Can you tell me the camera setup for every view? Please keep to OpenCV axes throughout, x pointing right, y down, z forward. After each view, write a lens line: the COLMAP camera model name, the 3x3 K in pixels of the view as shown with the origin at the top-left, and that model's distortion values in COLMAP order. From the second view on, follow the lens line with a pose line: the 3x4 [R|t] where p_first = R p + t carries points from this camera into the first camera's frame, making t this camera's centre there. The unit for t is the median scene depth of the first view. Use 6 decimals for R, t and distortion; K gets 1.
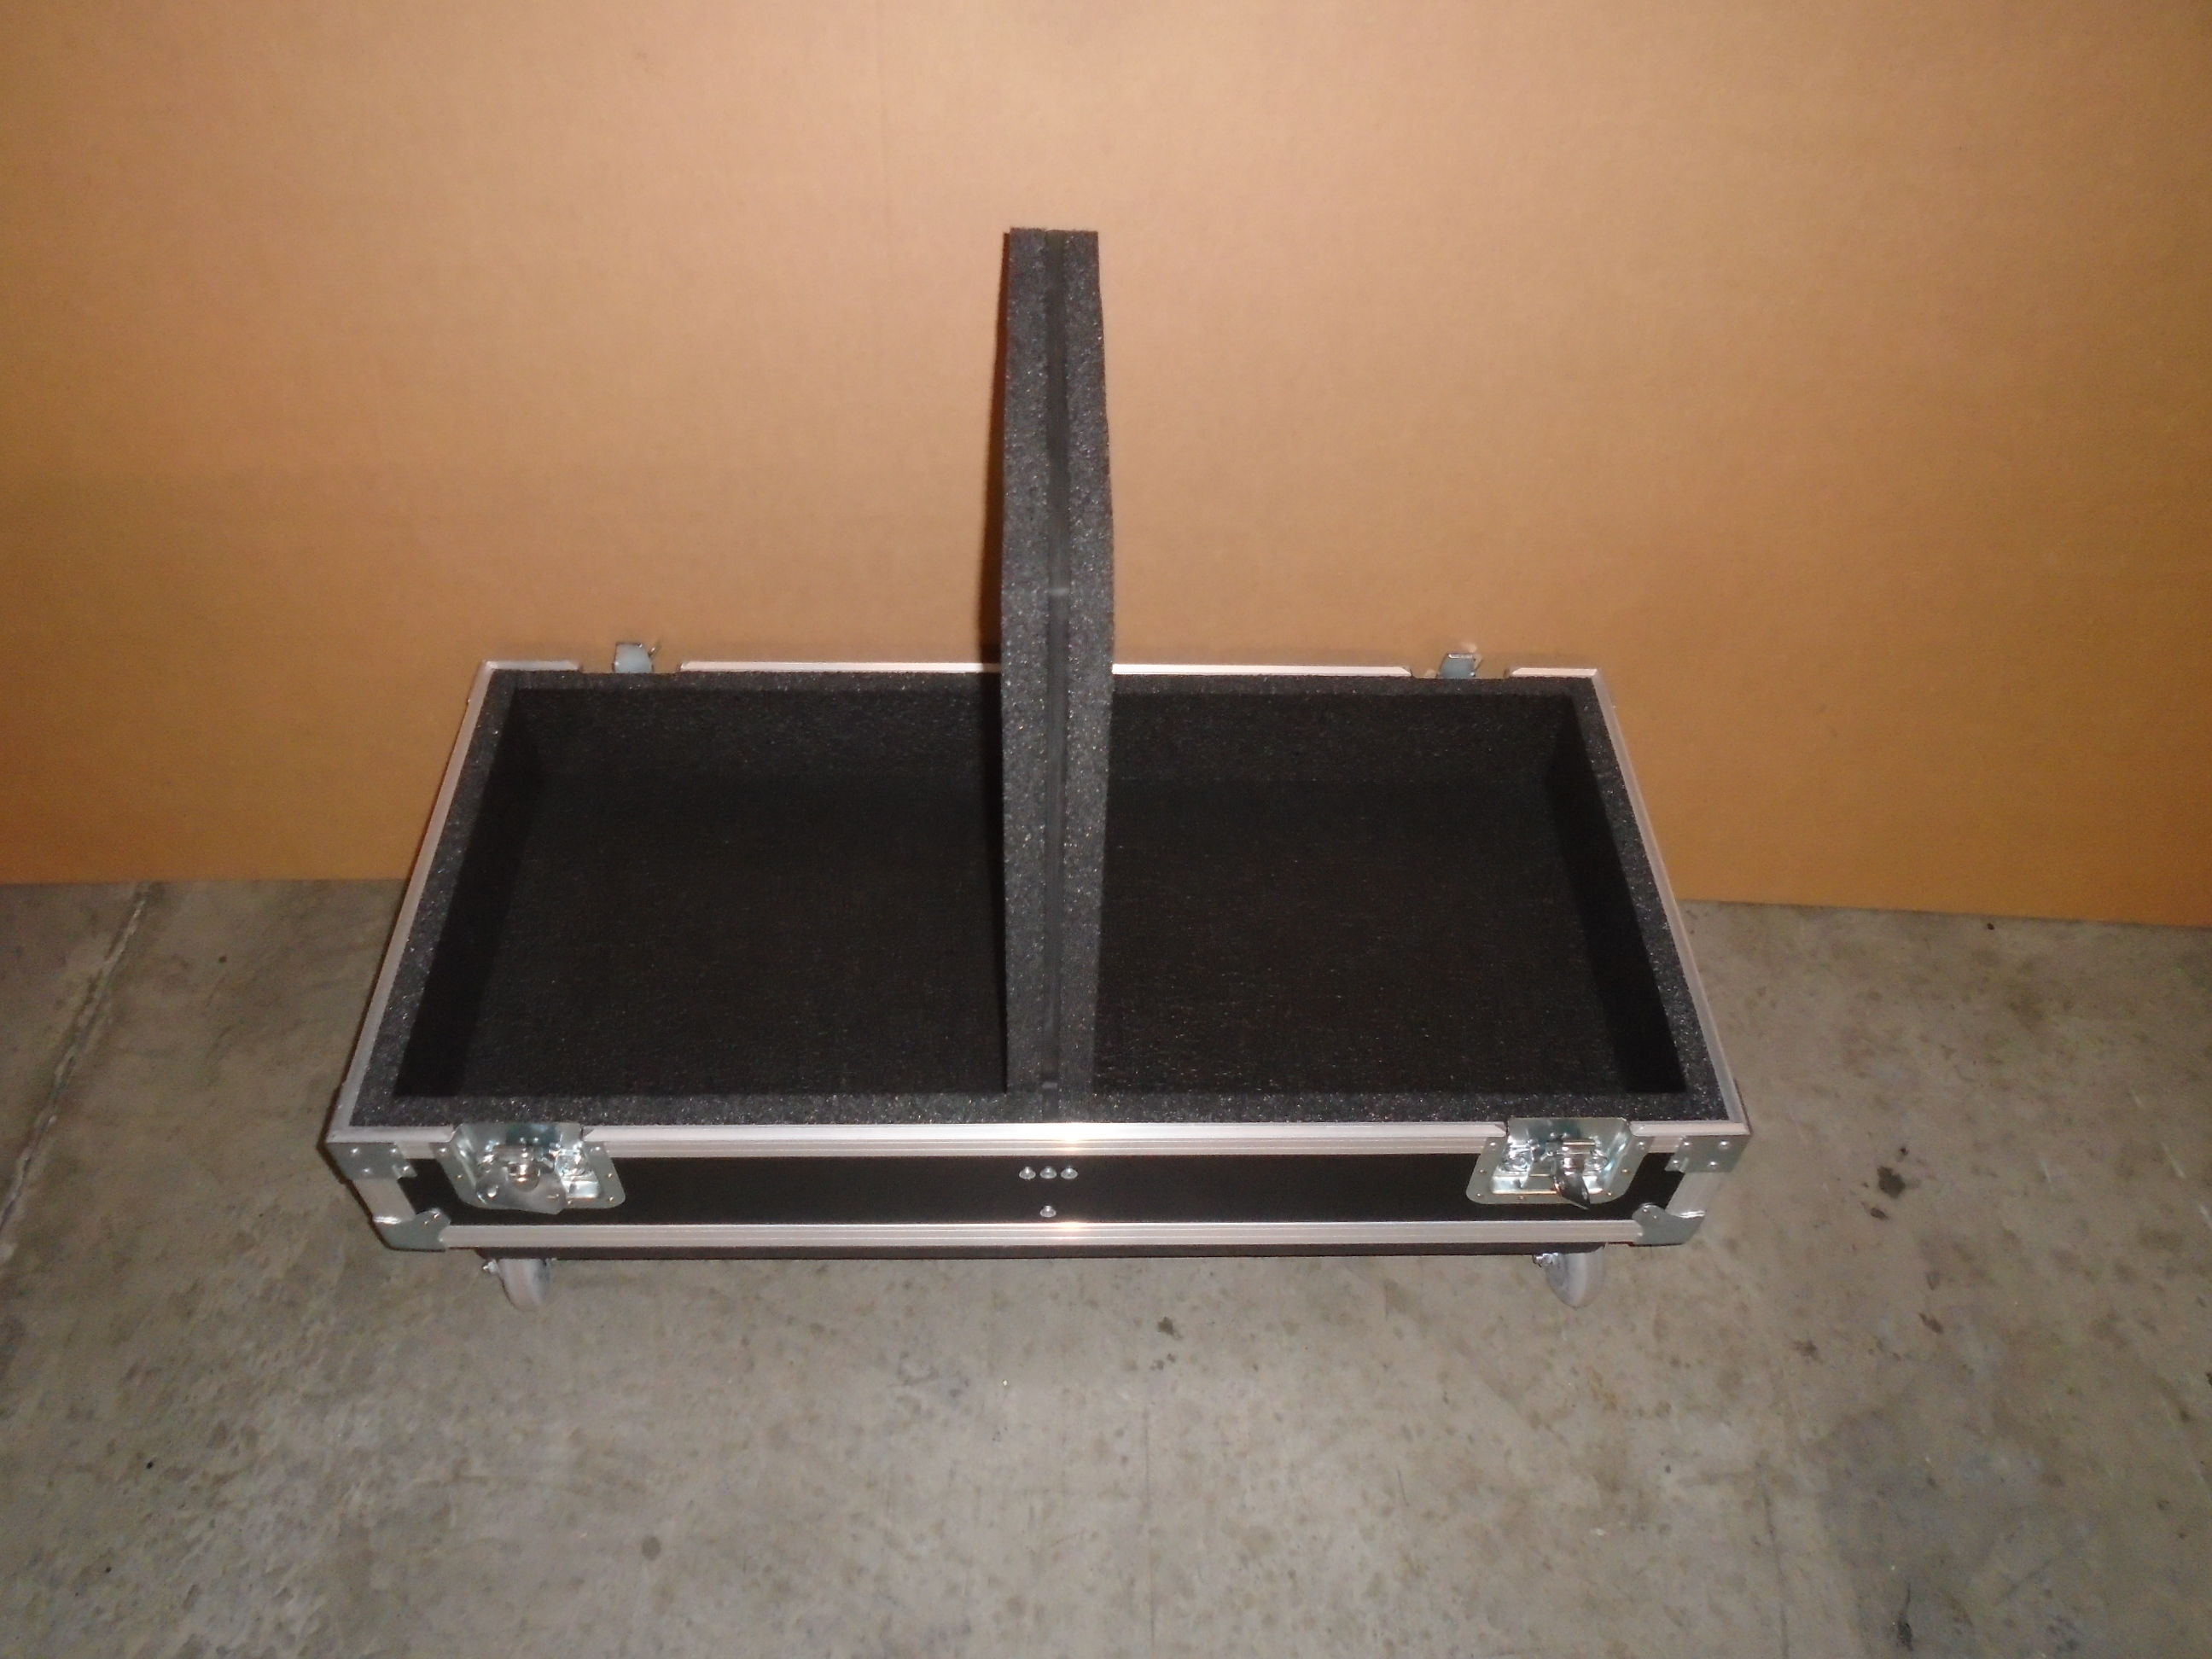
lens RADIAL K [[1675.0, 0, 1106.0], [0, 1675.0, 829.5], [0, 0, 1]] dist [-0.015372, 0.001151]
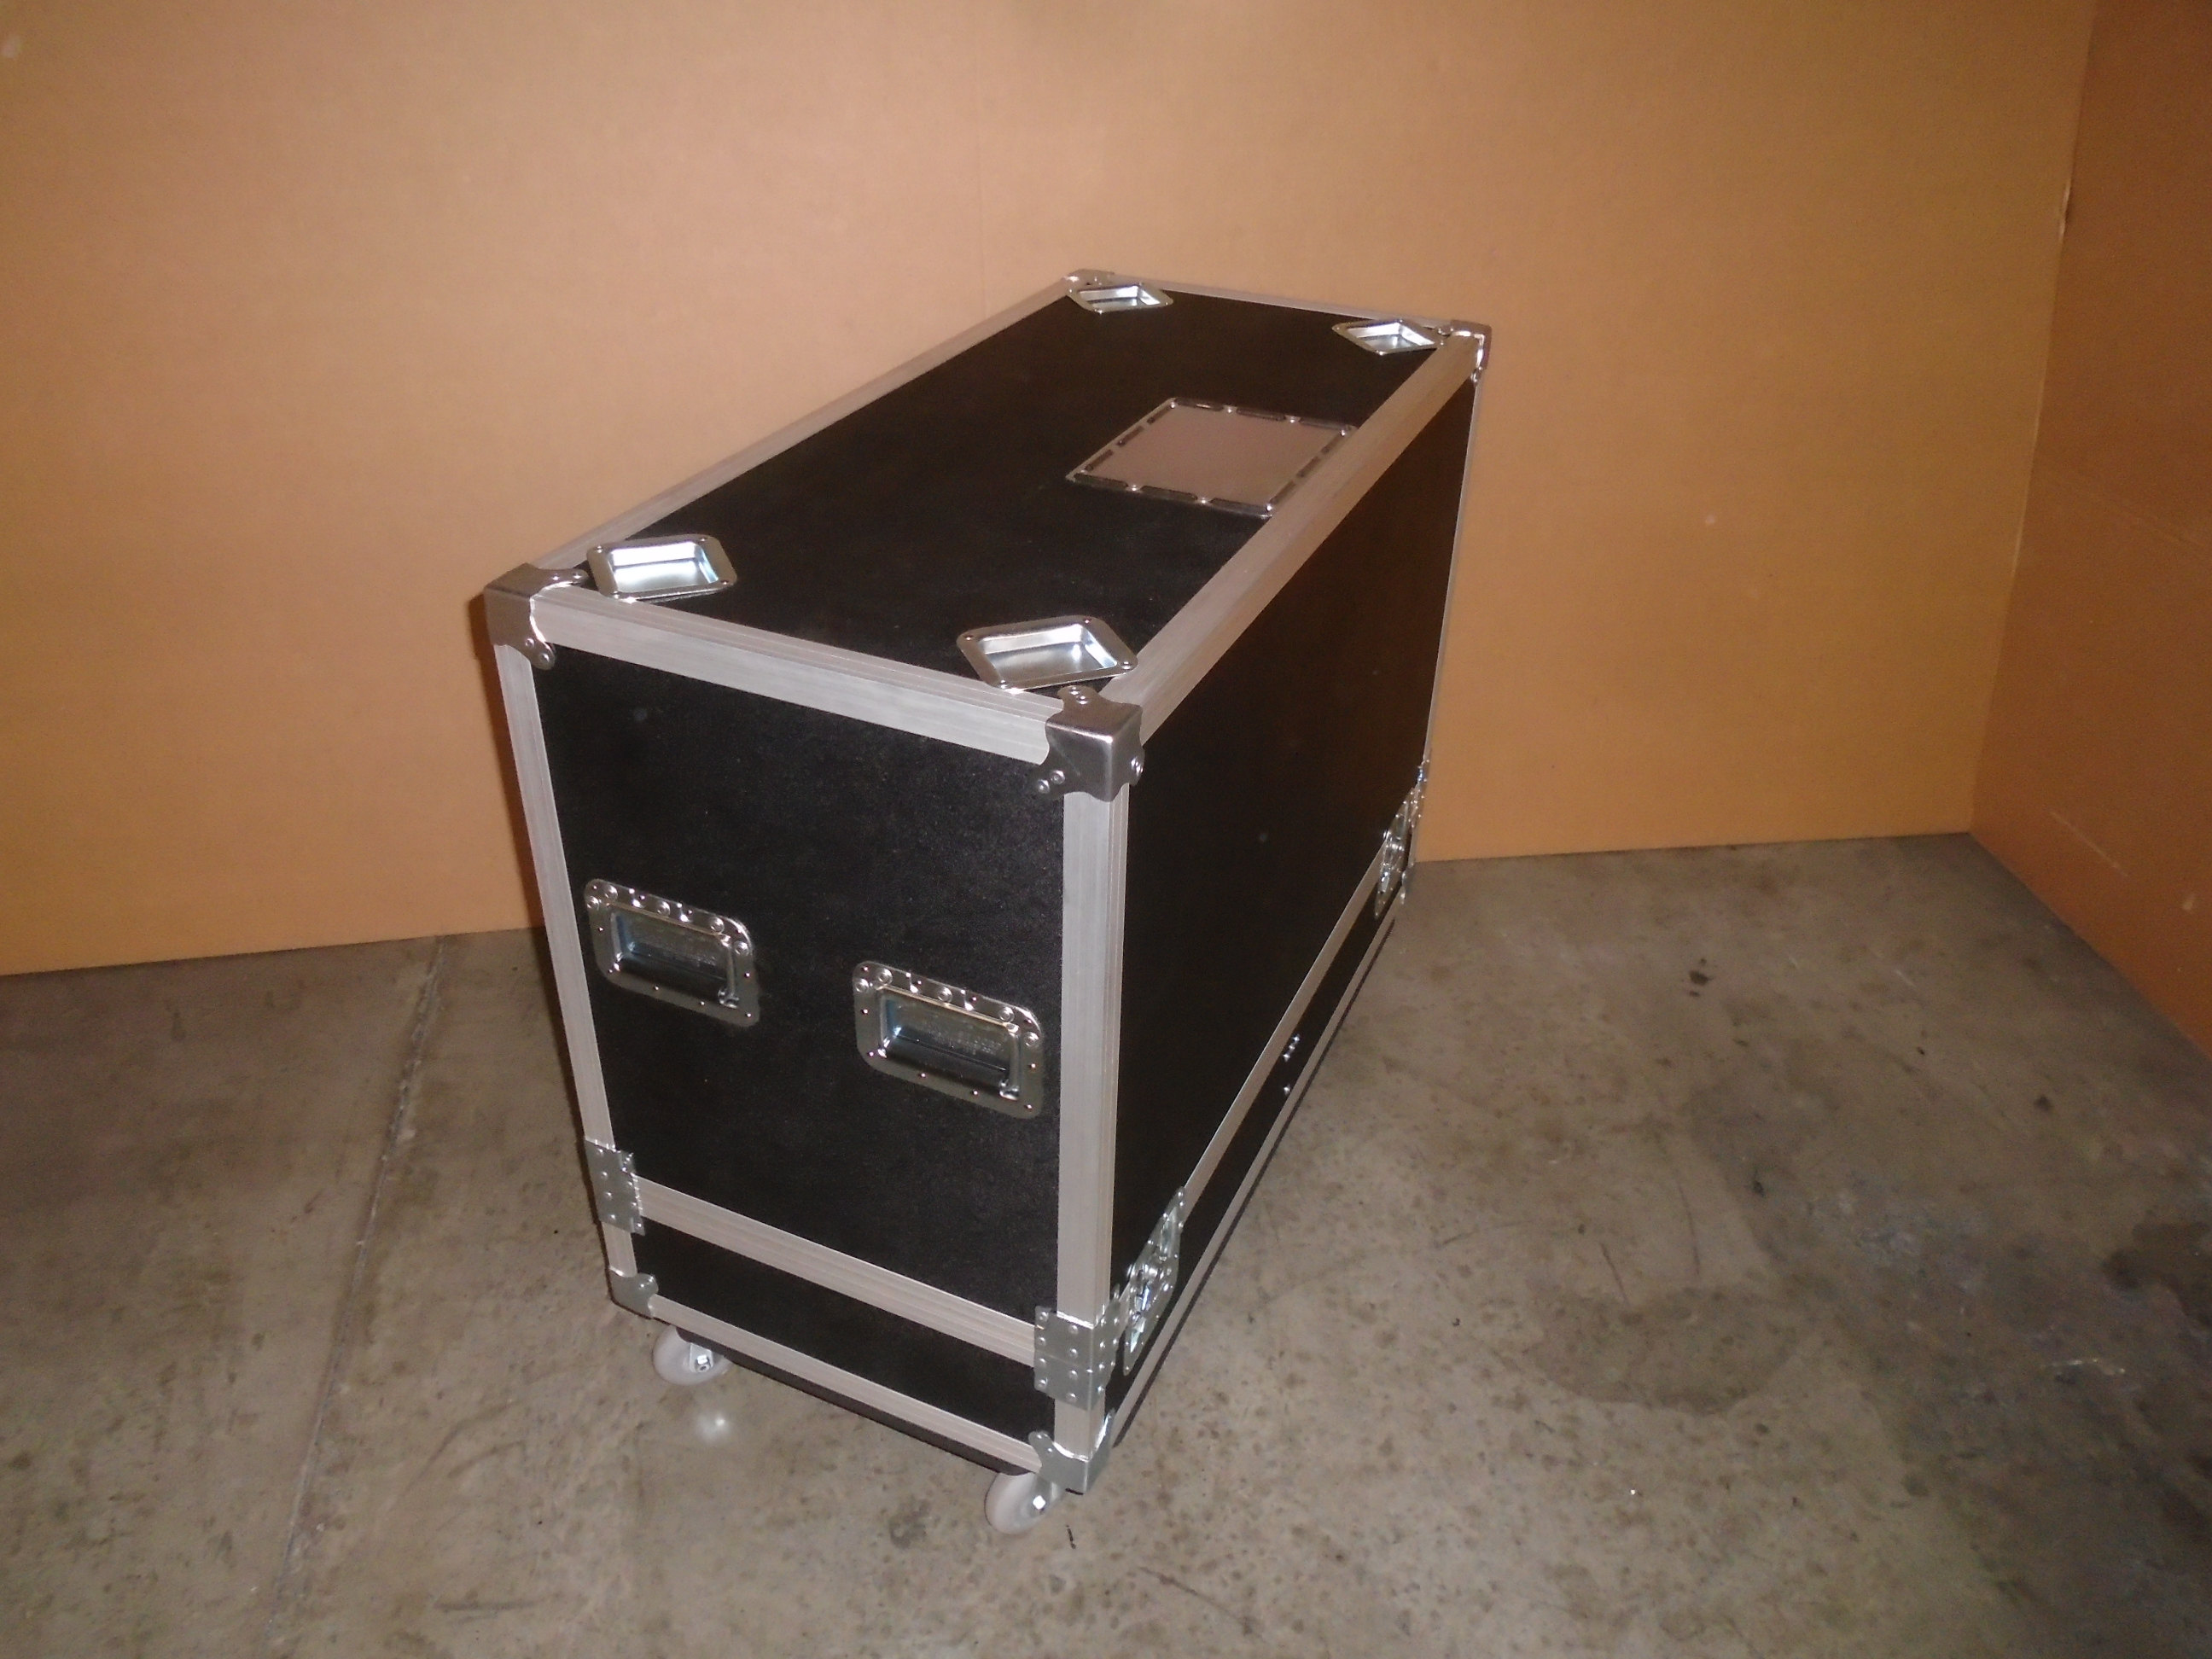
lens RADIAL K [[1675.0, 0, 1106.0], [0, 1675.0, 829.5], [0, 0, 1]] dist [-0.015372, 0.001151]
pose [[0.988666, -0.087559, 0.121954, -0.253077], [0.117670, 0.956412, -0.267265, 0.476871], [-0.093237, 0.278586, 0.955875, -0.469878]]
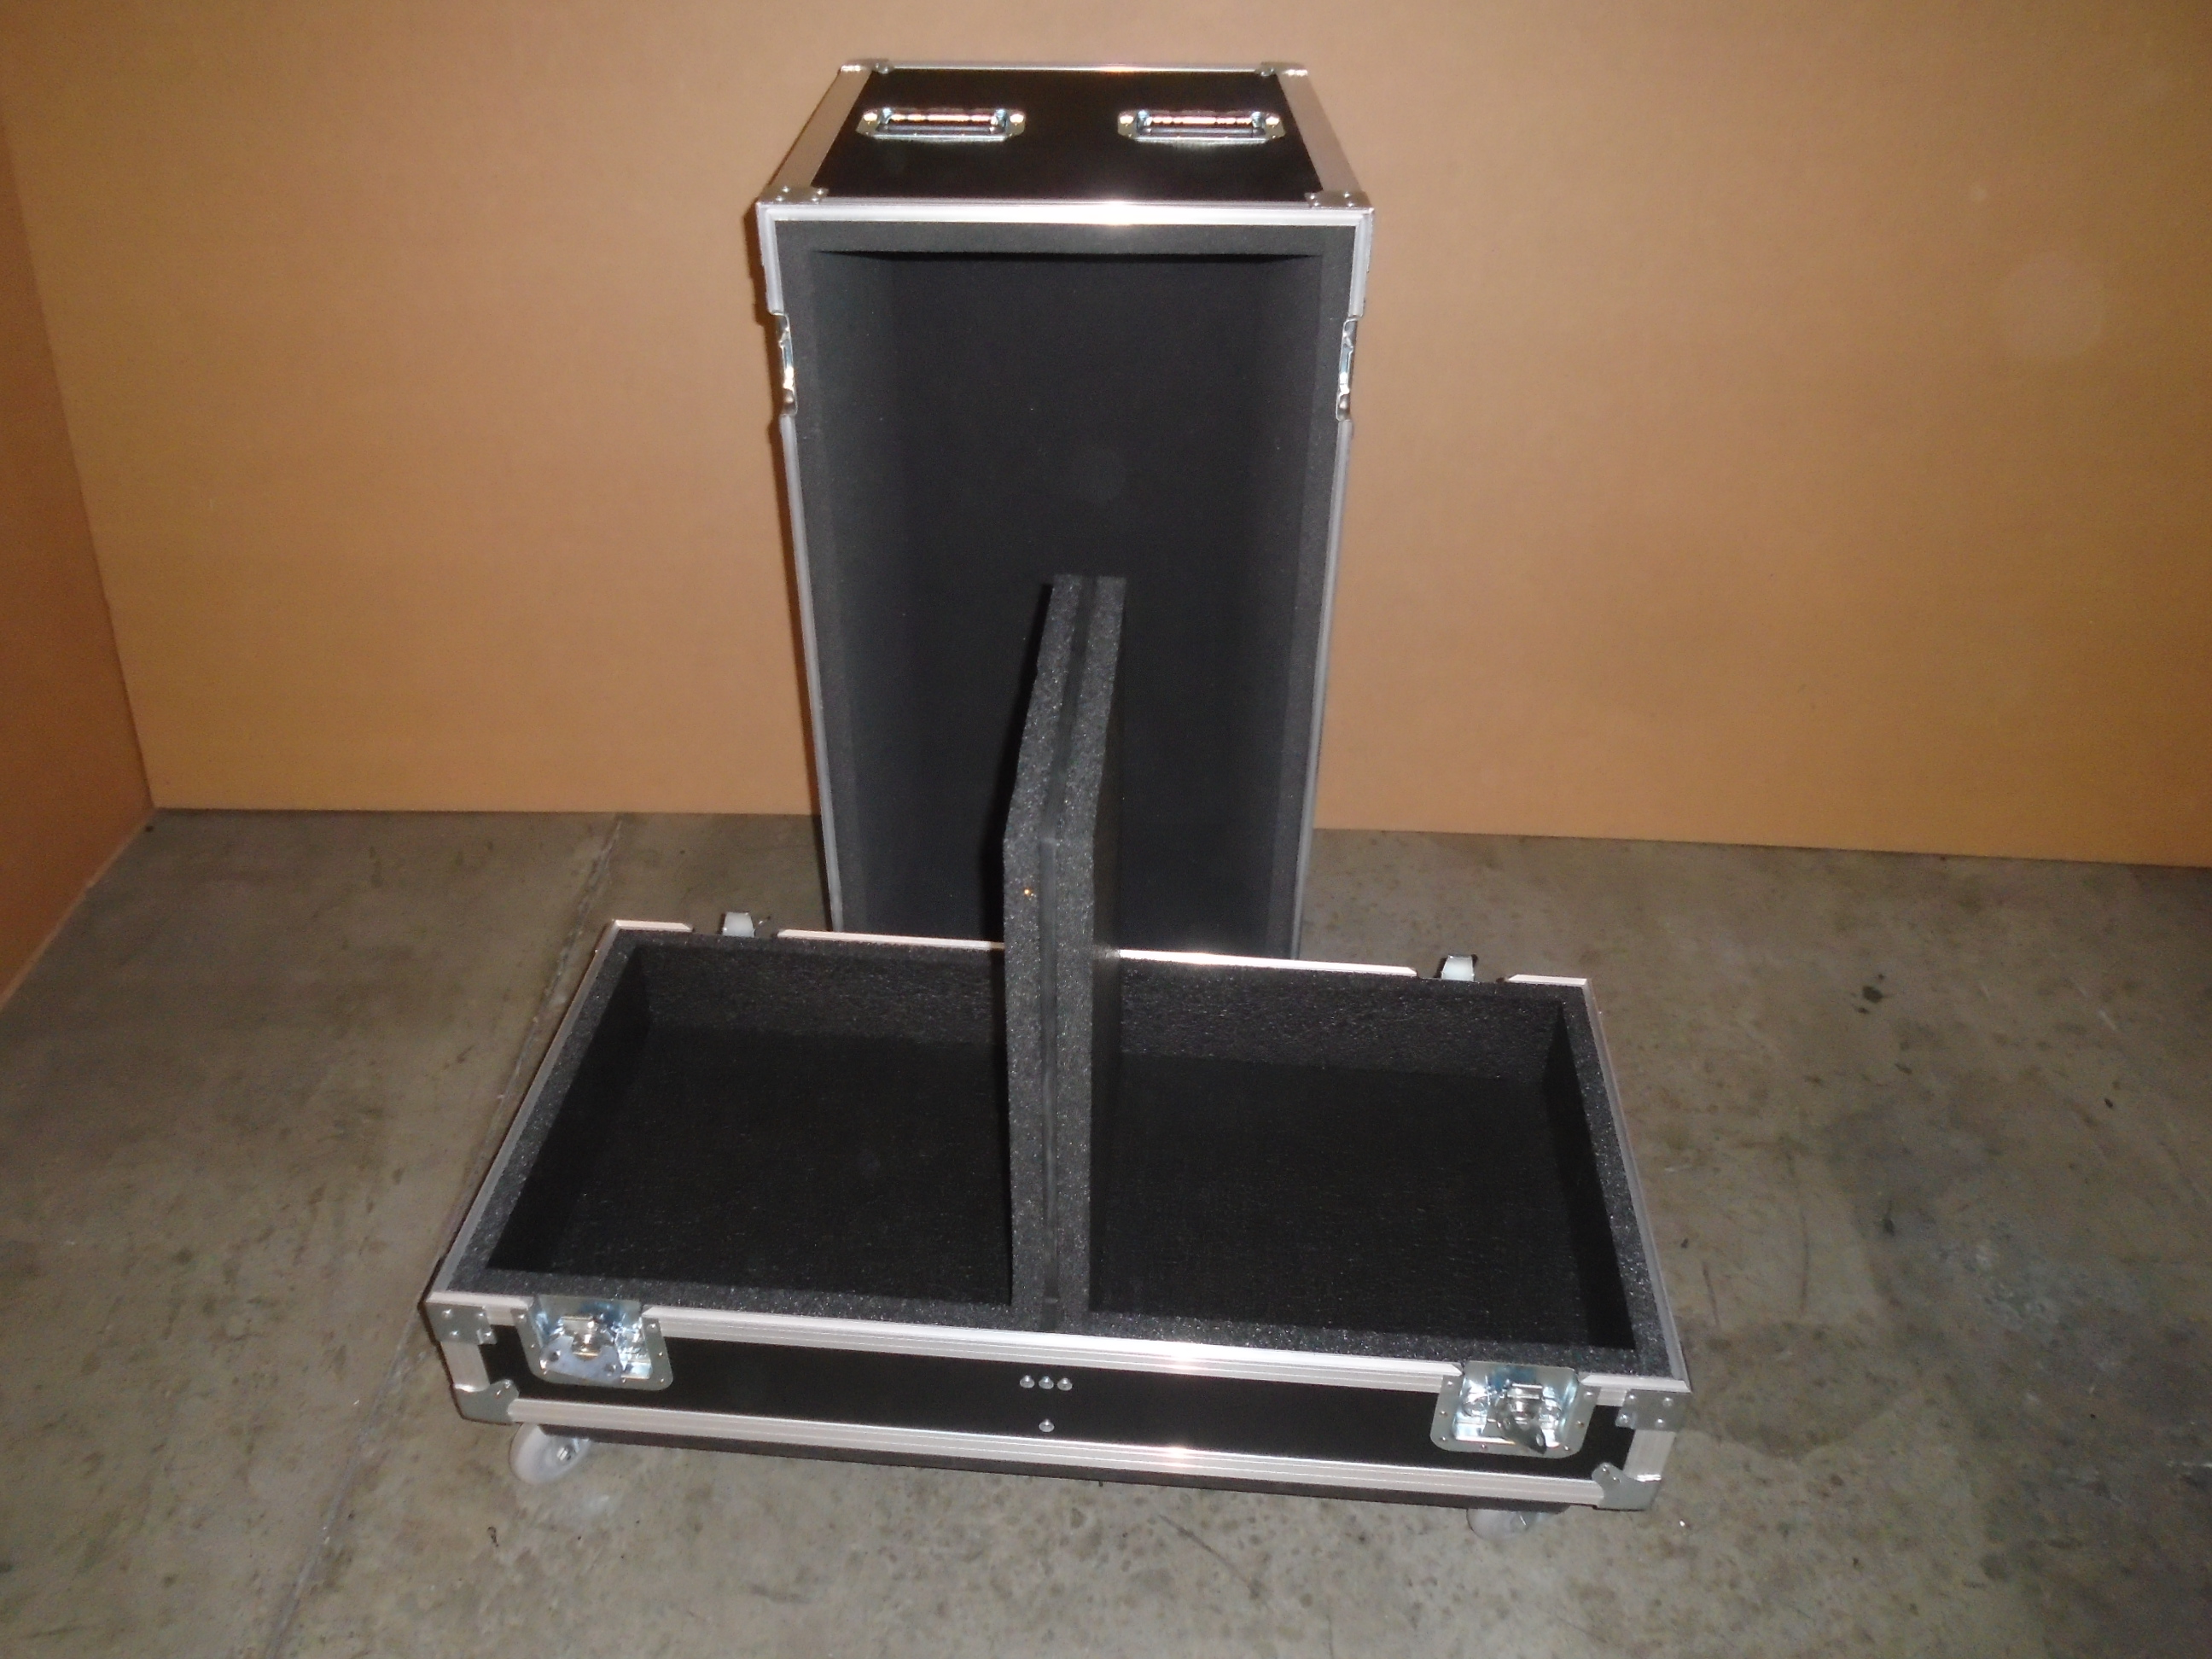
lens RADIAL K [[1679.7, 0, 1106.0], [0, 1679.7, 829.5], [0, 0, 1]] dist [-0.009782, -0.001823]
pose [[0.999187, 0.009132, -0.039279, -0.133699], [-0.017569, 0.975303, -0.220169, 0.449784], [0.036298, 0.220680, 0.974671, -0.480519]]
